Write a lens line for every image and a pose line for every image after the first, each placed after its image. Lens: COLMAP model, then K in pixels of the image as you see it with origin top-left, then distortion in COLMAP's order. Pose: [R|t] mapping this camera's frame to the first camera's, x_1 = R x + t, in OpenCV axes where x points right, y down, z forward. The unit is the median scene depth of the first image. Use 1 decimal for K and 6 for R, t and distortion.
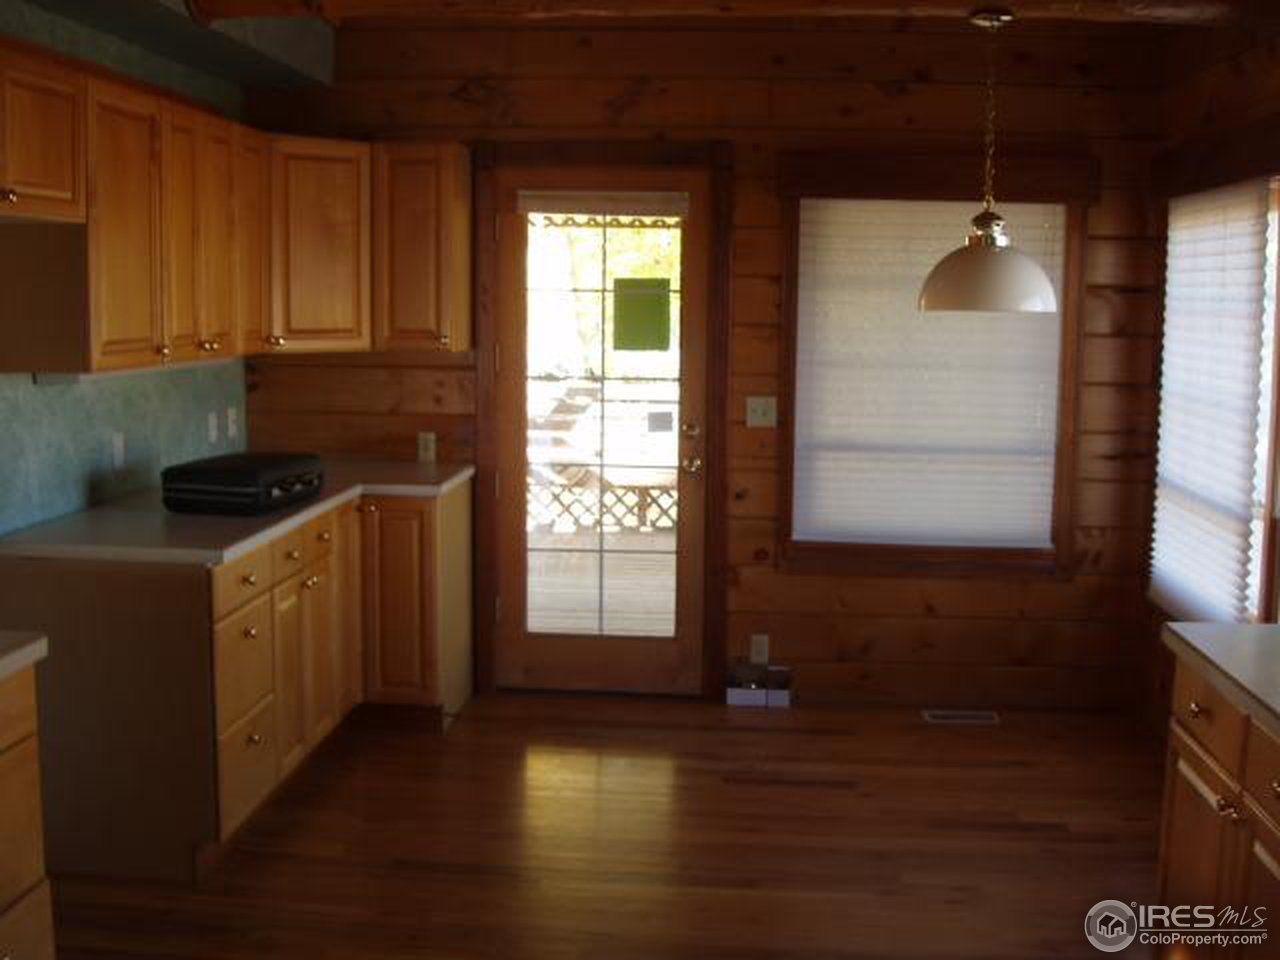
lens RADIAL K [[1435.7, 0, 640.0], [0, 1435.7, 480.0], [0, 0, 1]] dist [-0.141819, 0.023905]
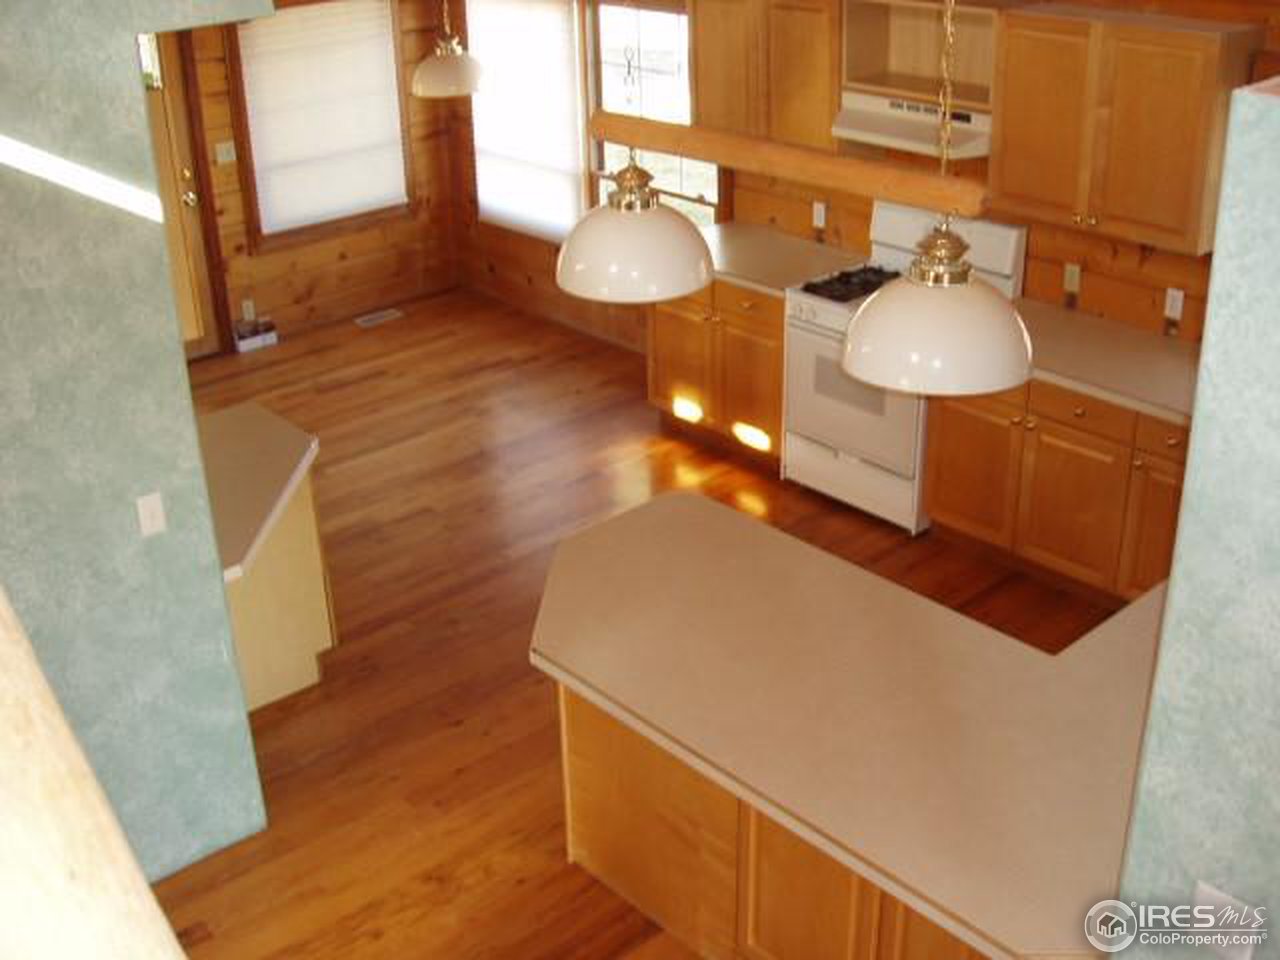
lens RADIAL K [[1435.7, 0, 640.0], [0, 1435.7, 480.0], [0, 0, 1]] dist [-0.141819, 0.023905]
pose [[0.695697, -0.335246, 0.635307, -0.643699], [0.126404, 0.927750, 0.351145, -0.188223], [-0.707126, -0.163985, 0.687809, -0.331913]]
